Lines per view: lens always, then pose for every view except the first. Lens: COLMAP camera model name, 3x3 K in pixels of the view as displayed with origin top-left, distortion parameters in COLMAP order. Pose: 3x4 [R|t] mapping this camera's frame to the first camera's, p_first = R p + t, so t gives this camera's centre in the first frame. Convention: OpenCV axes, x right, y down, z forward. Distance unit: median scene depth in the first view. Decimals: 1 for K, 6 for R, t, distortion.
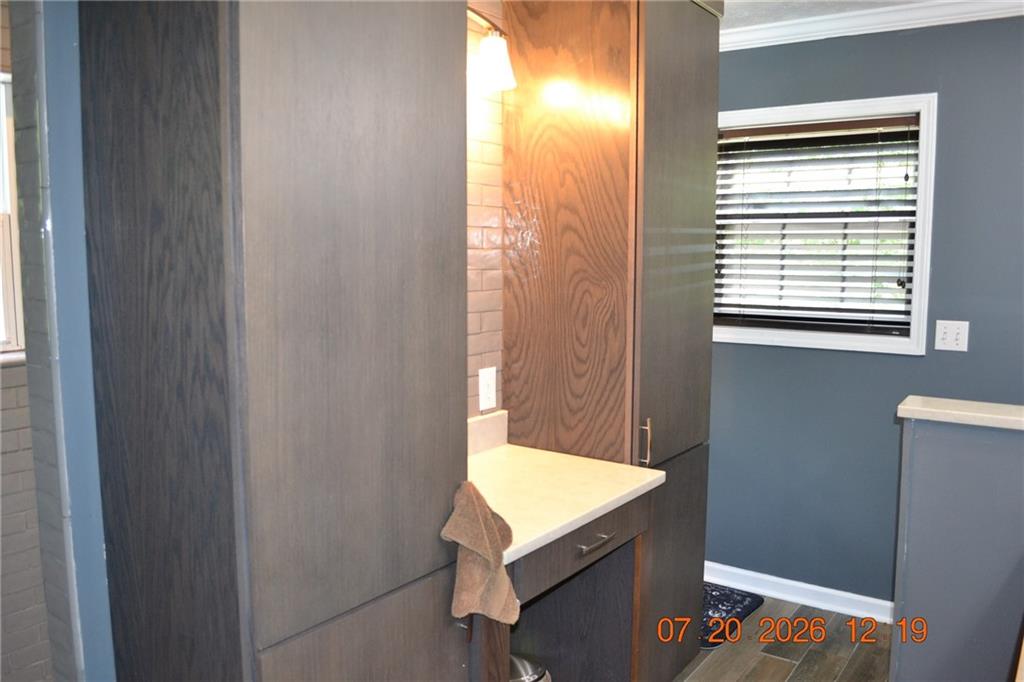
lens RADIAL K [[834.5, 0, 511.9], [0, 834.5, 337.4], [0, 0, 1]] dist [-0.000613, -0.009825]
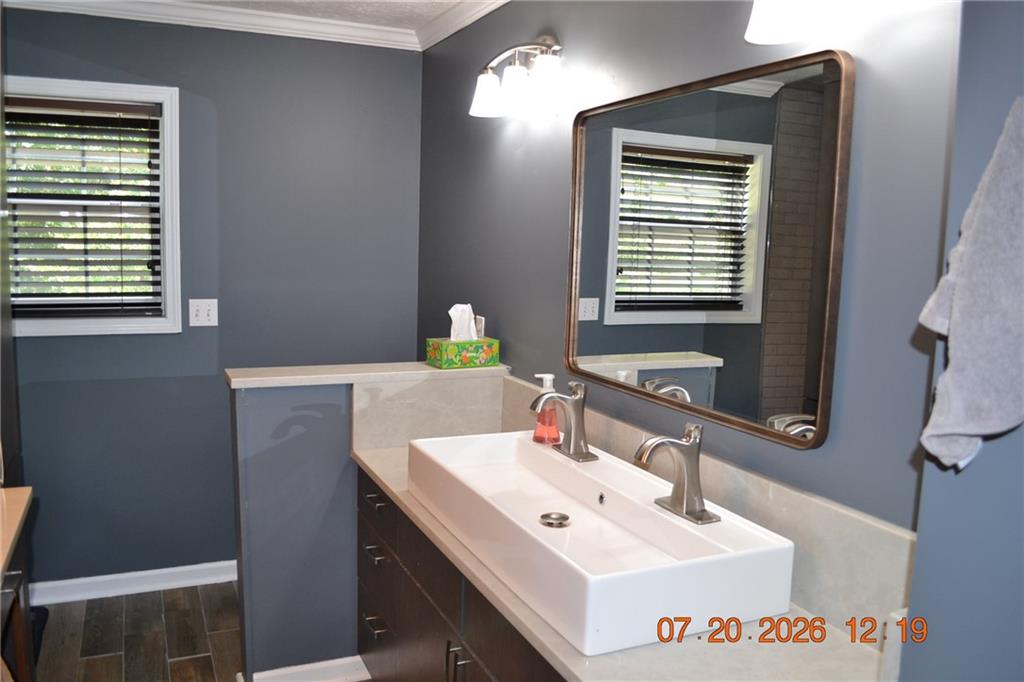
lens RADIAL K [[809.8, 0, 510.5], [0, 809.8, 343.4], [0, 0, 1]] dist [-0.091060, -0.002439]
pose [[0.507099, -0.097706, 0.856332, -0.167489], [0.066167, 0.995035, 0.074350, -0.013105], [-0.859344, 0.018958, 0.511046, 0.114363]]
